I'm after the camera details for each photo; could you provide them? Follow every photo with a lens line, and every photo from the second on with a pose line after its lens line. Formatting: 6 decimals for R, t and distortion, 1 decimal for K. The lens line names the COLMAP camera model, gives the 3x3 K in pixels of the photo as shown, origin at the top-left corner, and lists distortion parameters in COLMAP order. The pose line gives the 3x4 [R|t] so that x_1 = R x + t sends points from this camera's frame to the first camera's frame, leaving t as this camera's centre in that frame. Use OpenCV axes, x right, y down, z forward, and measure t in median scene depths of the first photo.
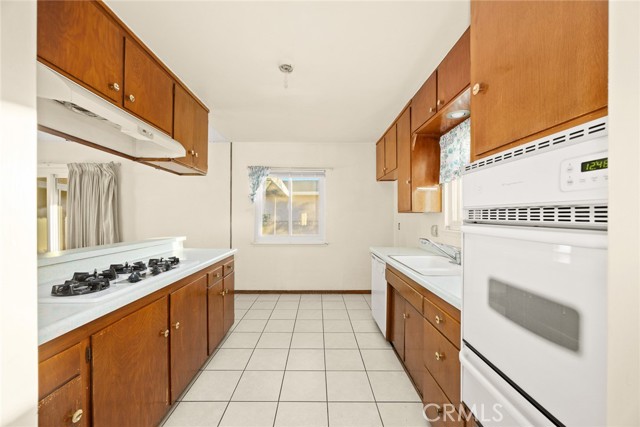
lens RADIAL K [[246.8, 0, 314.2], [0, 246.8, 215.9], [0, 0, 1]] dist [-0.003346, 0.000020]
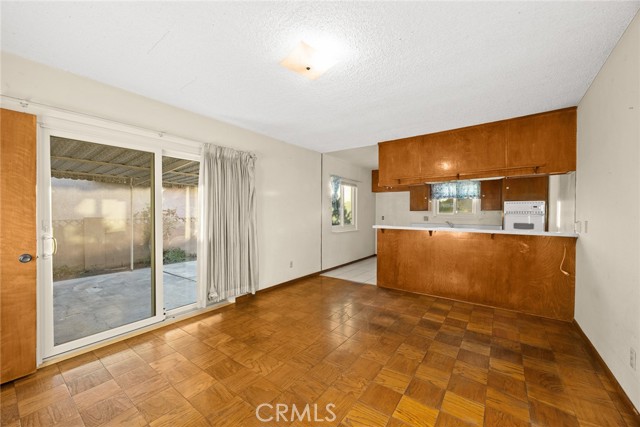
lens RADIAL K [[246.8, 0, 319.9], [0, 246.8, 213.0], [0, 0, 1]] dist [-0.003346, 0.000020]
pose [[0.597648, -0.003685, 0.801750, -2.401964], [-0.002340, 0.999977, 0.006340, -0.005004], [-0.801755, -0.005665, 0.597626, 0.443469]]
